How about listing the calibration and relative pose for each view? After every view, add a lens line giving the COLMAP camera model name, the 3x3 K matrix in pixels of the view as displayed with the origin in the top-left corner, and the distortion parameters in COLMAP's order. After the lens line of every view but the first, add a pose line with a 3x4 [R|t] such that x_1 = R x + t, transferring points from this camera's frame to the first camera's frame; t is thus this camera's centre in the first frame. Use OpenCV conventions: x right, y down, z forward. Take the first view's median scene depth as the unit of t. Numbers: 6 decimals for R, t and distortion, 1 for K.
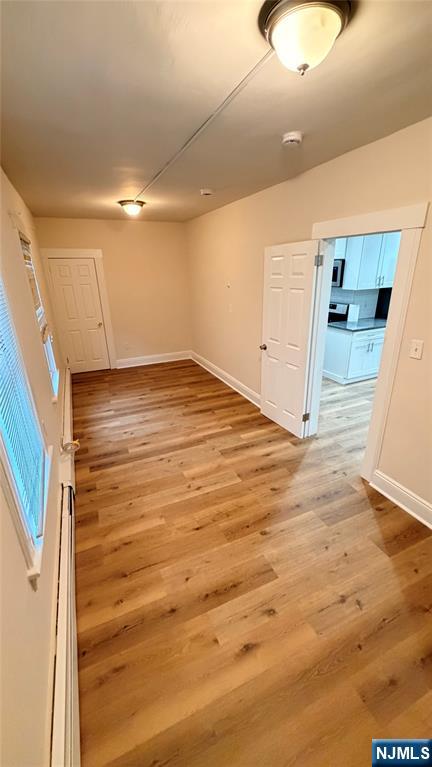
lens RADIAL K [[305.0, 0, 212.9], [0, 305.0, 383.4], [0, 0, 1]] dist [-0.000213, -0.000141]
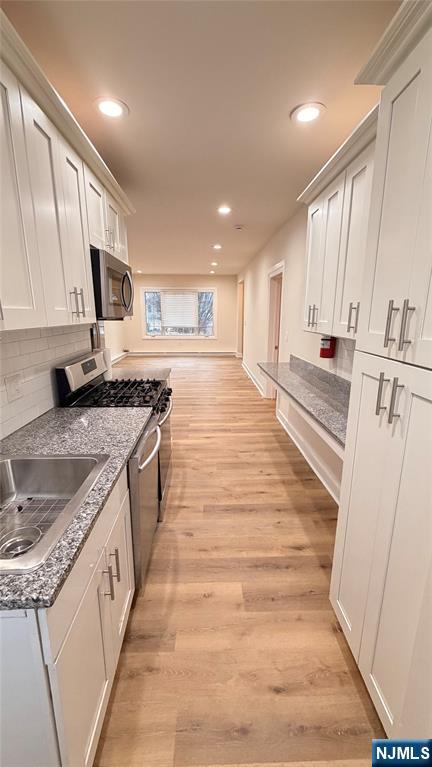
lens RADIAL K [[305.0, 0, 220.6], [0, 305.0, 379.4], [0, 0, 1]] dist [-0.000213, -0.000141]
pose [[-0.935878, -0.055312, 0.347955, 0.078981], [0.143014, 0.842938, 0.518654, -0.484675], [-0.321992, 0.535160, -0.780977, 1.448883]]
